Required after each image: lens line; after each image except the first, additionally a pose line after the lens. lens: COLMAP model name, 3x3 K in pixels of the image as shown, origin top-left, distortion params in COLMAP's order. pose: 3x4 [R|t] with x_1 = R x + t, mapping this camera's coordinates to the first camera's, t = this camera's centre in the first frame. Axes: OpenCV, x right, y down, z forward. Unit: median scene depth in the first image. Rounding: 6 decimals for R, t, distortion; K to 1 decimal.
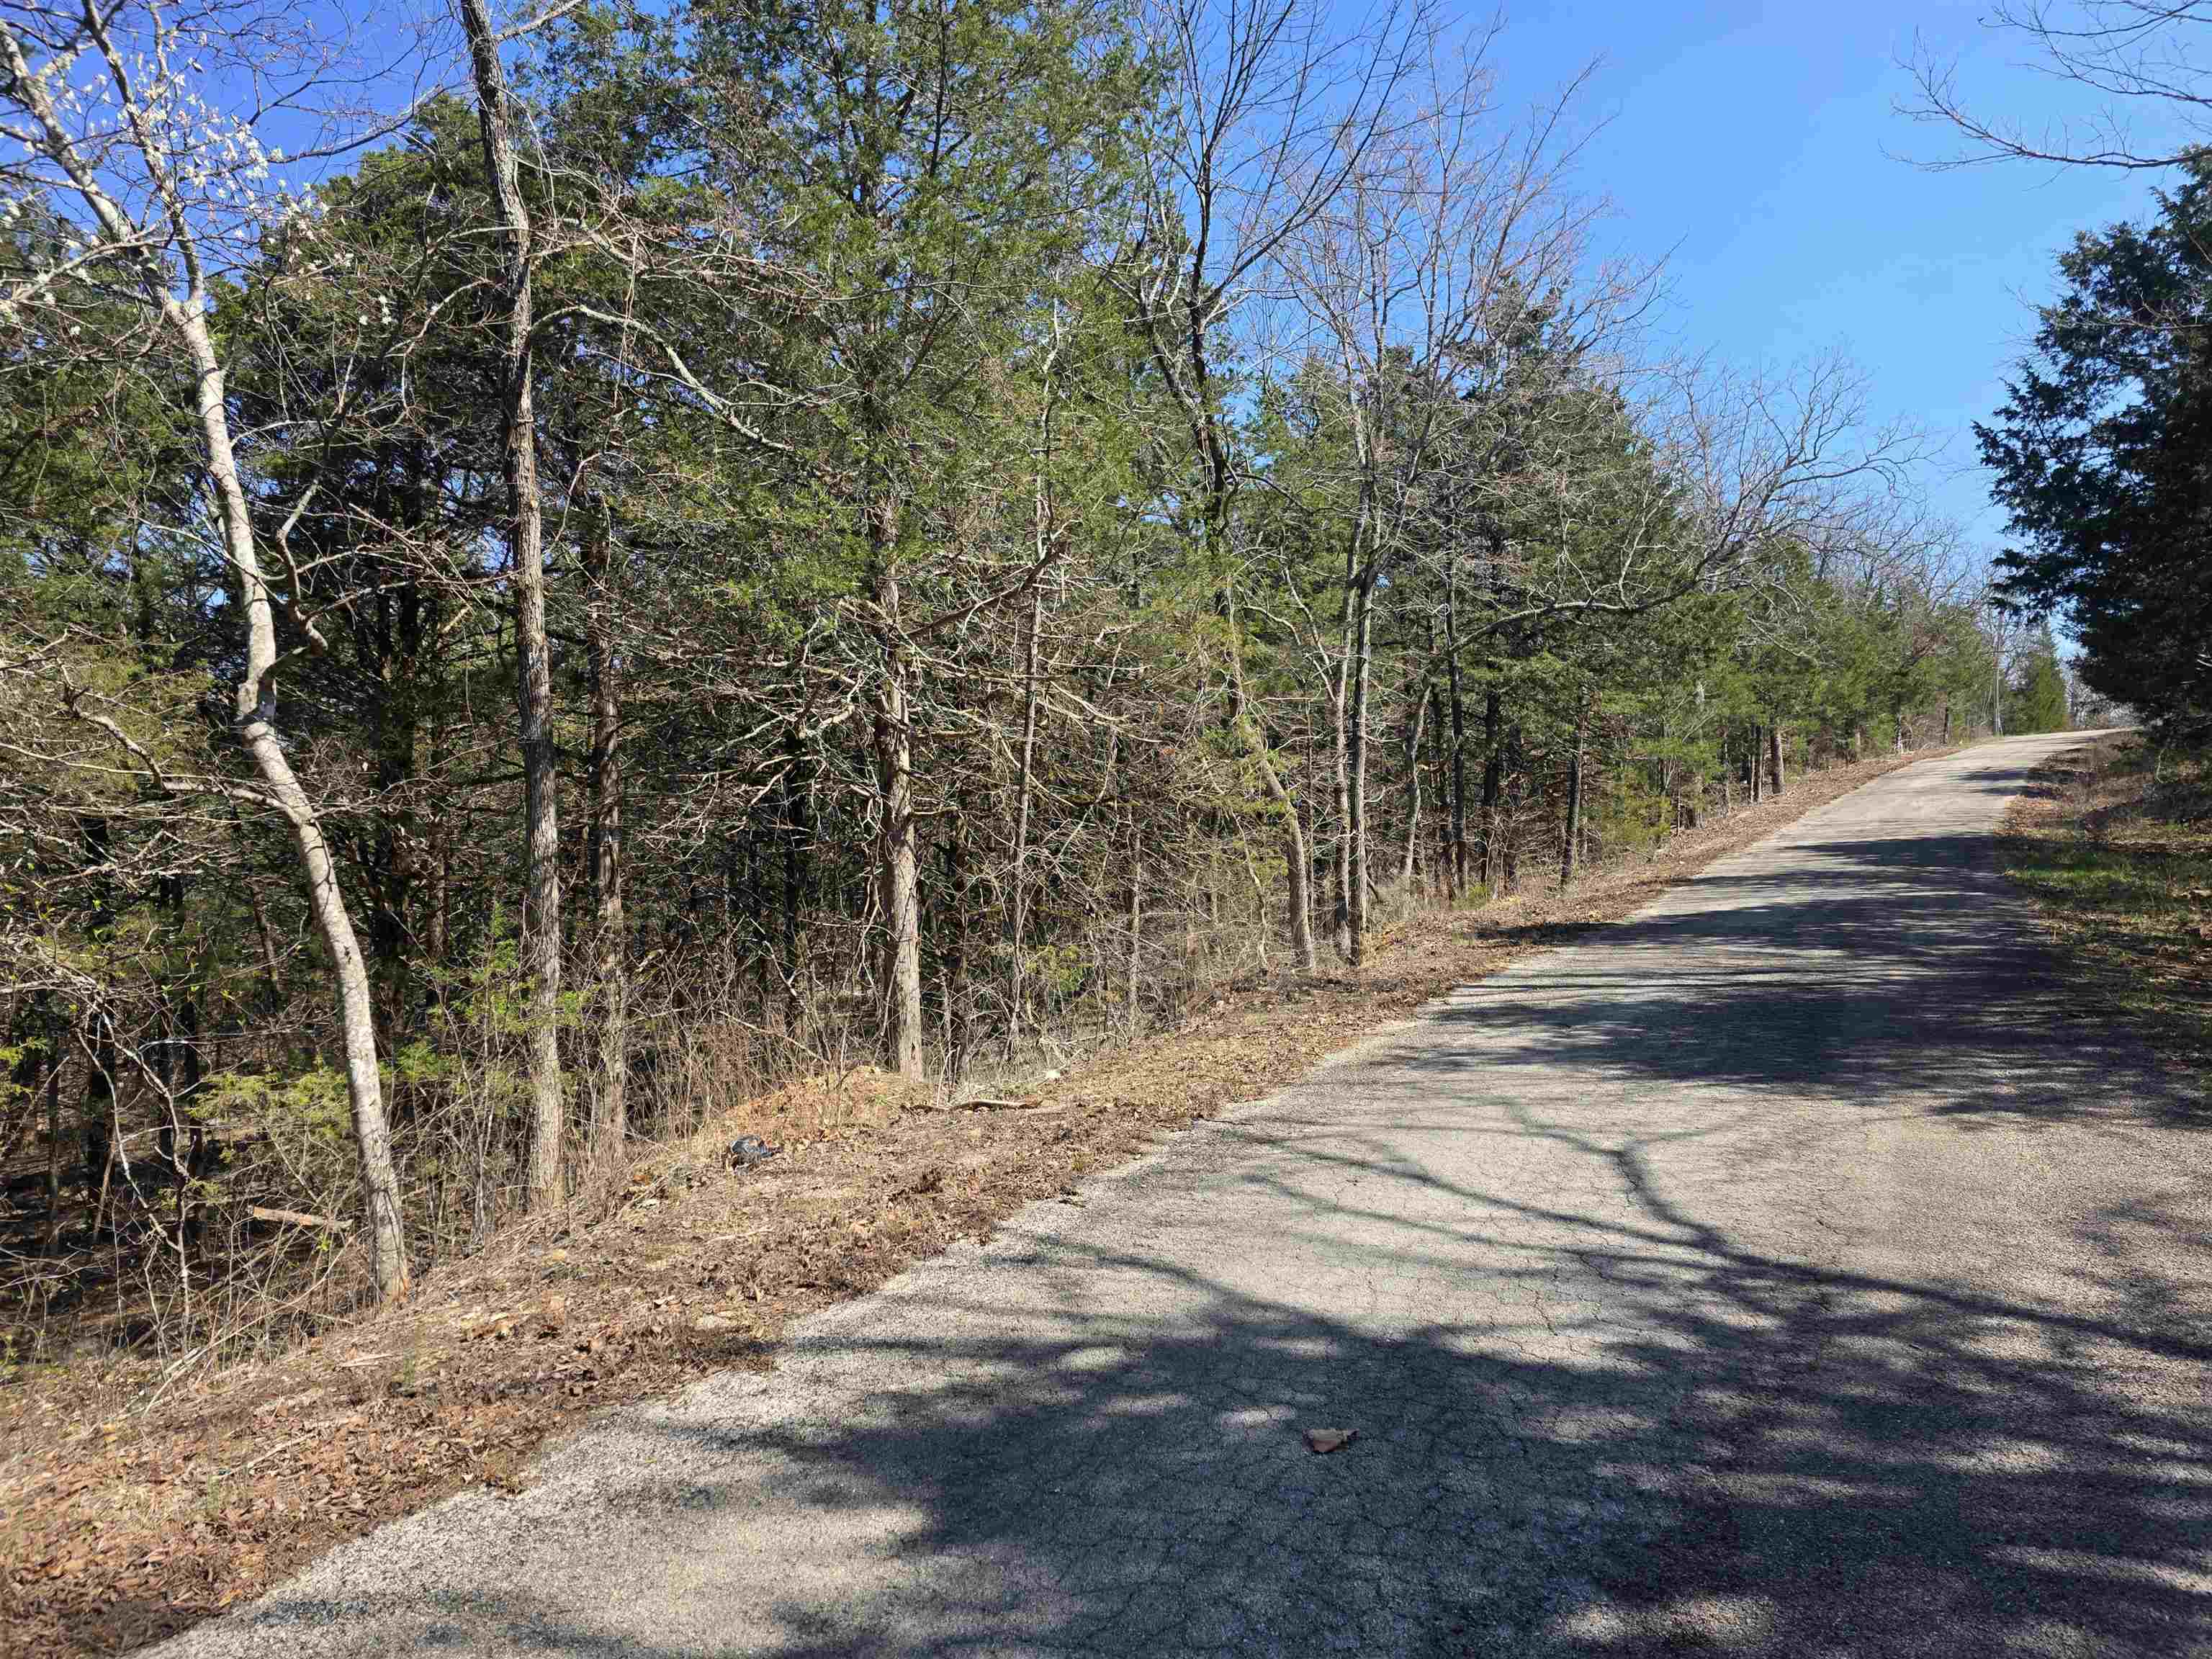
lens RADIAL K [[1476.2, 0, 1116.4], [0, 1476.2, 817.3], [0, 0, 1]] dist [0.067488, -0.063689]
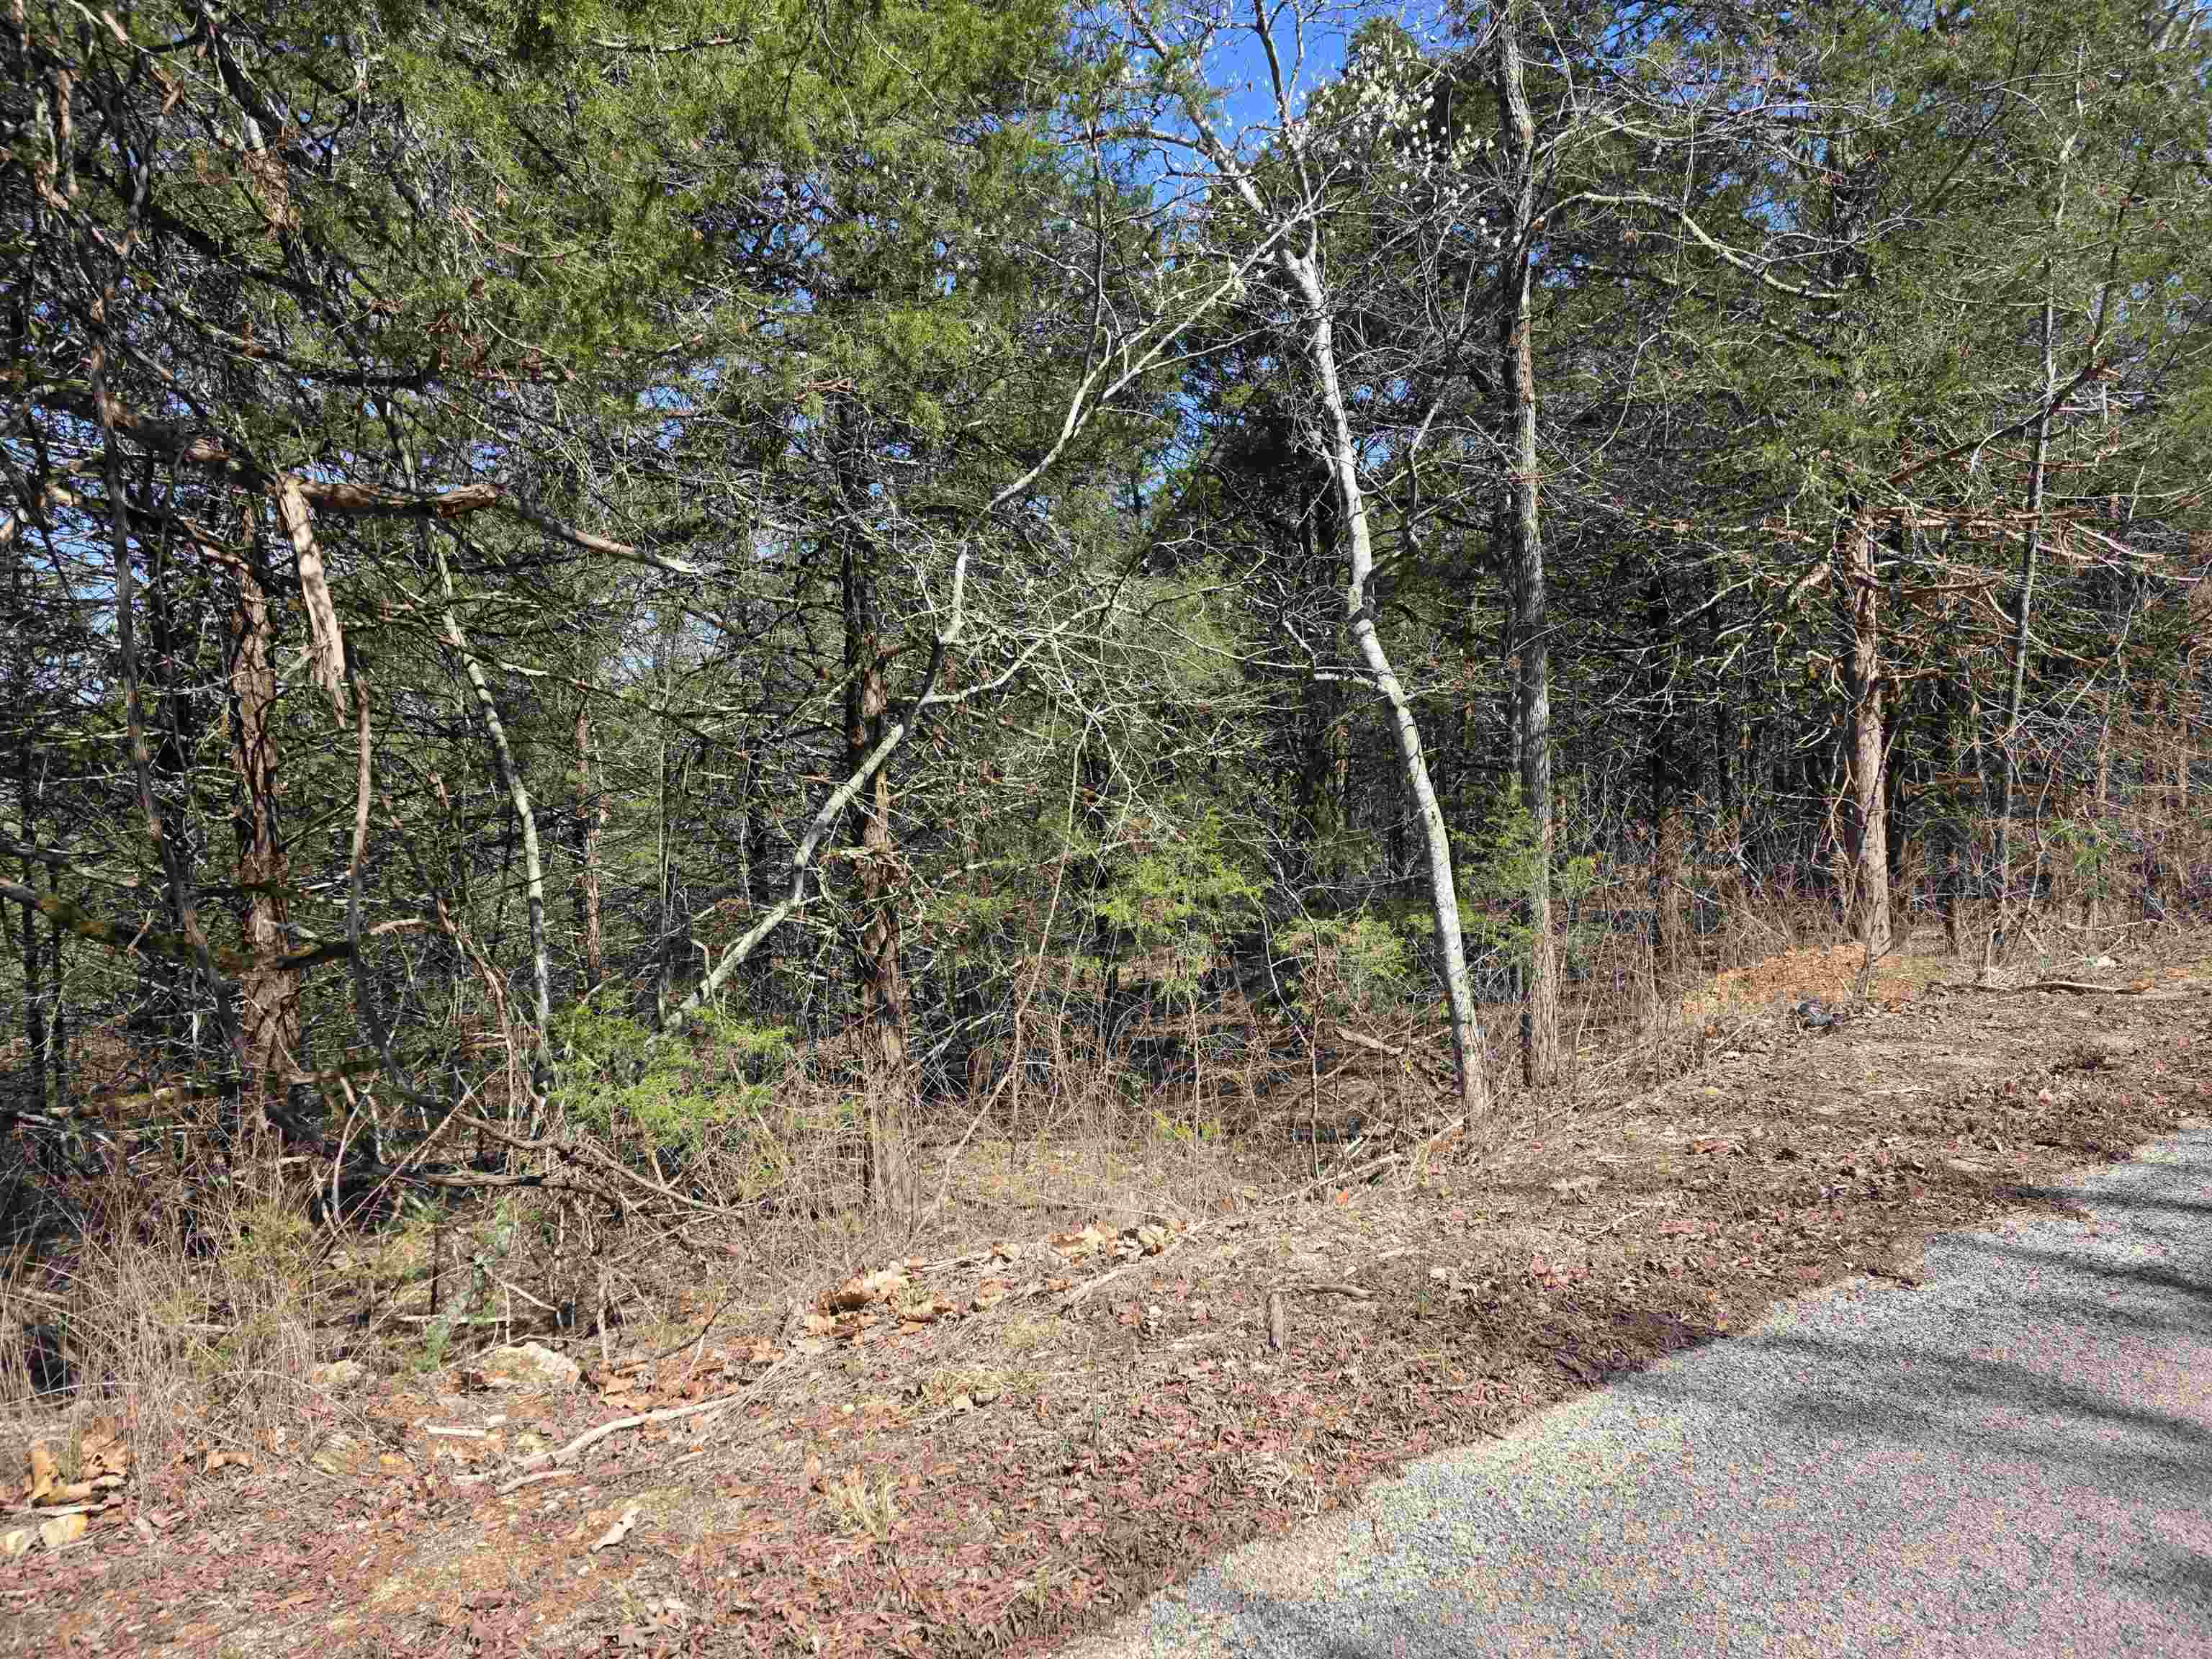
lens RADIAL K [[1460.3, 0, 1110.1], [0, 1460.3, 829.8], [0, 0, 1]] dist [0.101383, -0.096035]
pose [[0.871942, 0.008342, -0.489538, -0.138895], [0.034867, 0.996258, 0.079081, 0.001979], [0.488366, -0.086023, 0.868388, -0.084004]]
